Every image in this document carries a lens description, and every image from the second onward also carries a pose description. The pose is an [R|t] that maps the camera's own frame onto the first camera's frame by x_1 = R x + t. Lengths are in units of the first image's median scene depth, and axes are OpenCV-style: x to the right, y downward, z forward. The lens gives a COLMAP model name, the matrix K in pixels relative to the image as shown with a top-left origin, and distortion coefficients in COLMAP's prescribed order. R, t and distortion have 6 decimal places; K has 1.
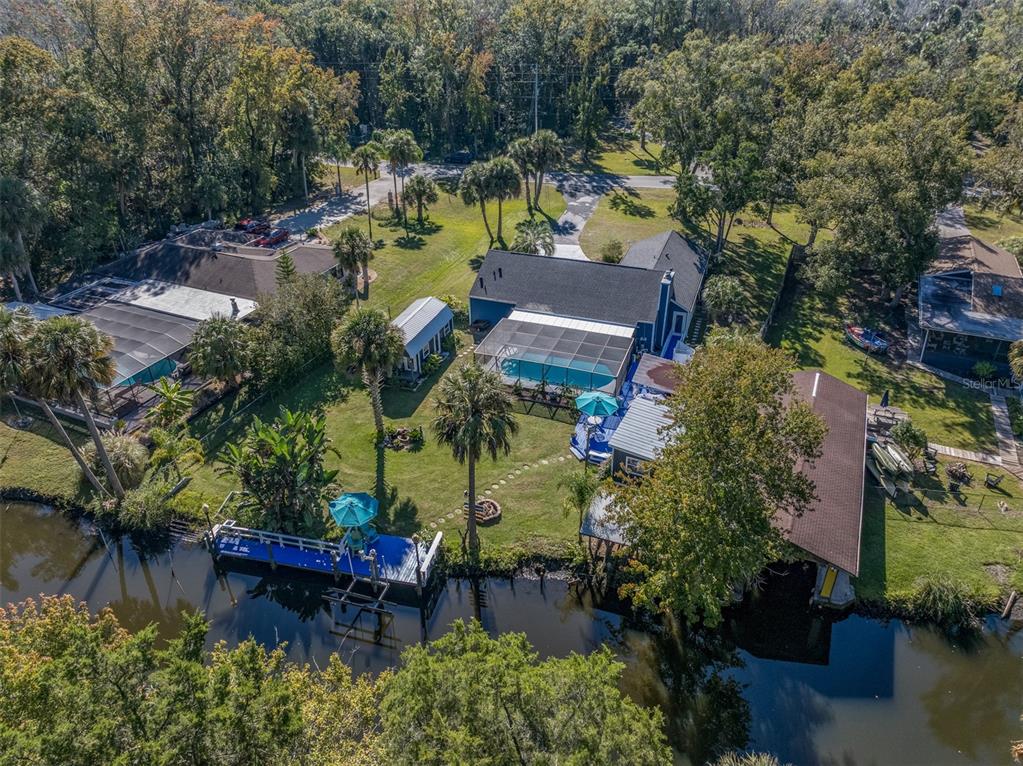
lens RADIAL K [[715.9, 0, 518.0], [0, 715.9, 381.0], [0, 0, 1]] dist [-0.008105, -0.007349]
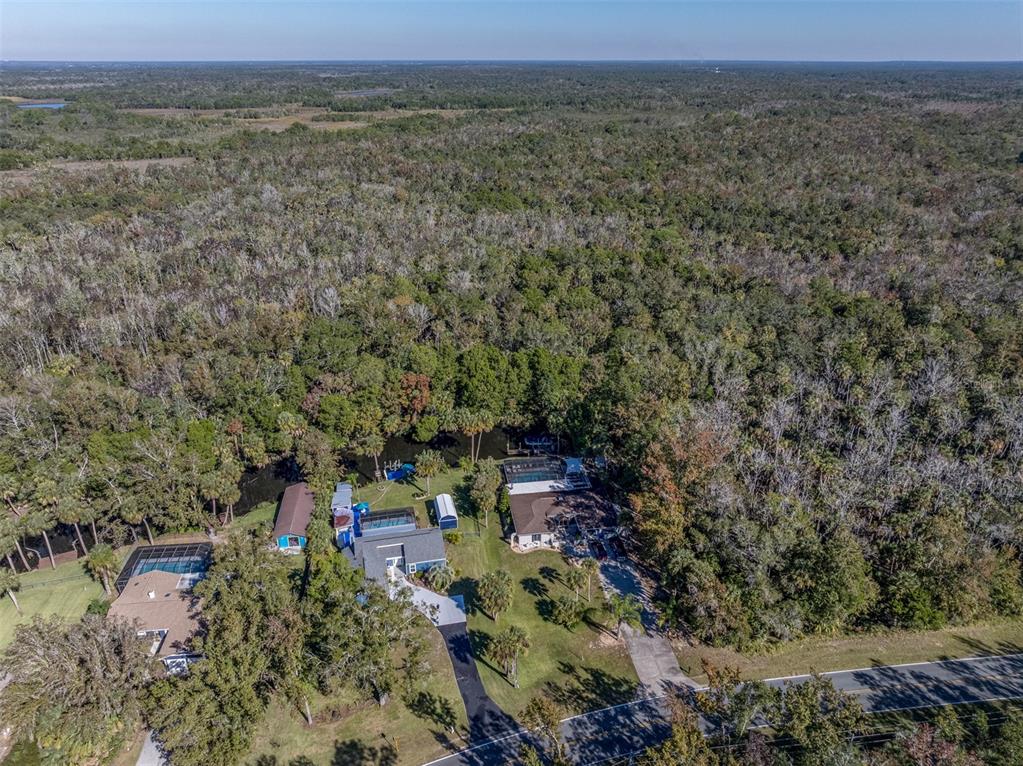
lens RADIAL K [[717.9, 0, 517.1], [0, 717.9, 379.9], [0, 0, 1]] dist [-0.018529, 0.003293]
pose [[-0.847201, 0.222596, -0.482392, 0.731938], [-0.264563, 0.610635, 0.746412, -2.222276], [0.460713, 0.759984, -0.458440, 1.849127]]
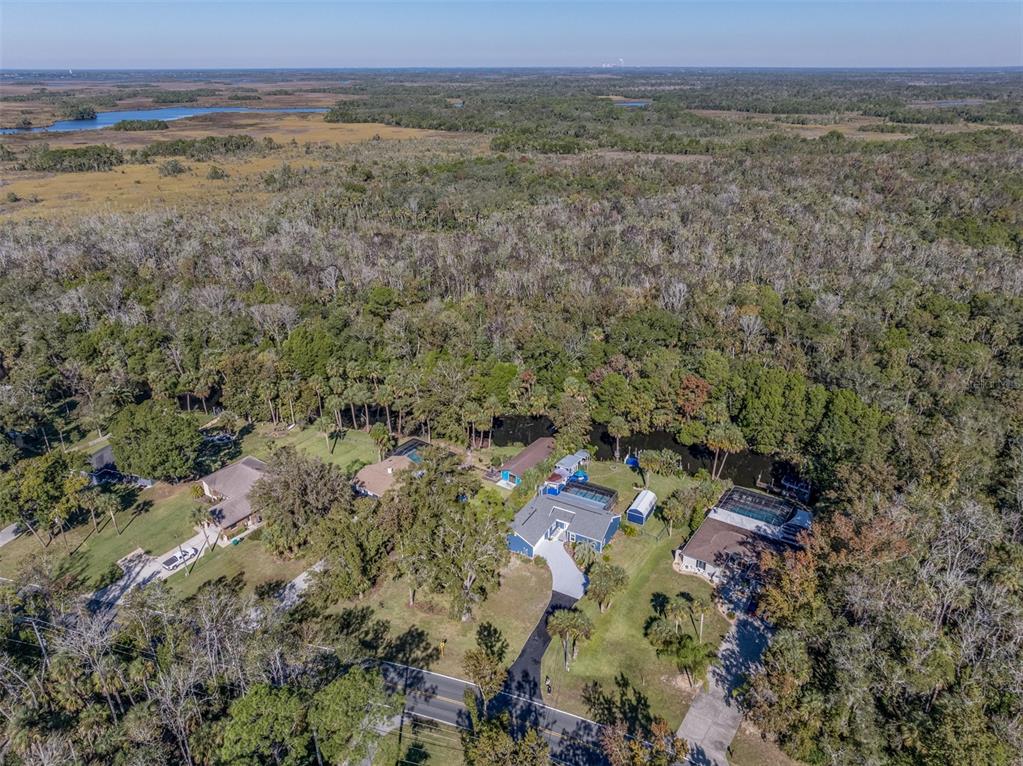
lens RADIAL K [[715.9, 0, 518.0], [0, 715.9, 381.0], [0, 0, 1]] dist [-0.008105, -0.007349]
pose [[-0.985306, -0.061278, 0.159430, -0.087559], [0.093258, 0.588996, 0.802737, -2.344103], [-0.143094, 0.805809, -0.574627, 2.090781]]
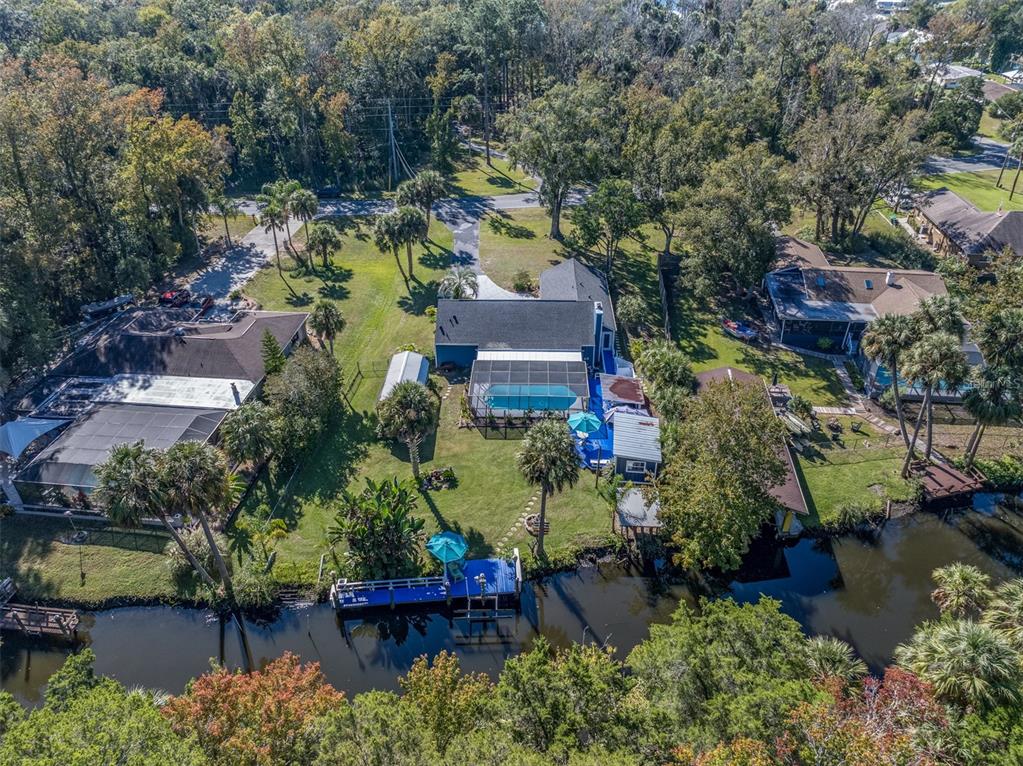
lens RADIAL K [[715.9, 0, 518.0], [0, 715.9, 381.0], [0, 0, 1]] dist [-0.008105, -0.007349]
pose [[0.950721, -0.168199, 0.260458, -0.259789], [0.159081, 0.985684, 0.055861, -0.105548], [-0.266125, -0.011675, 0.963868, -0.161965]]
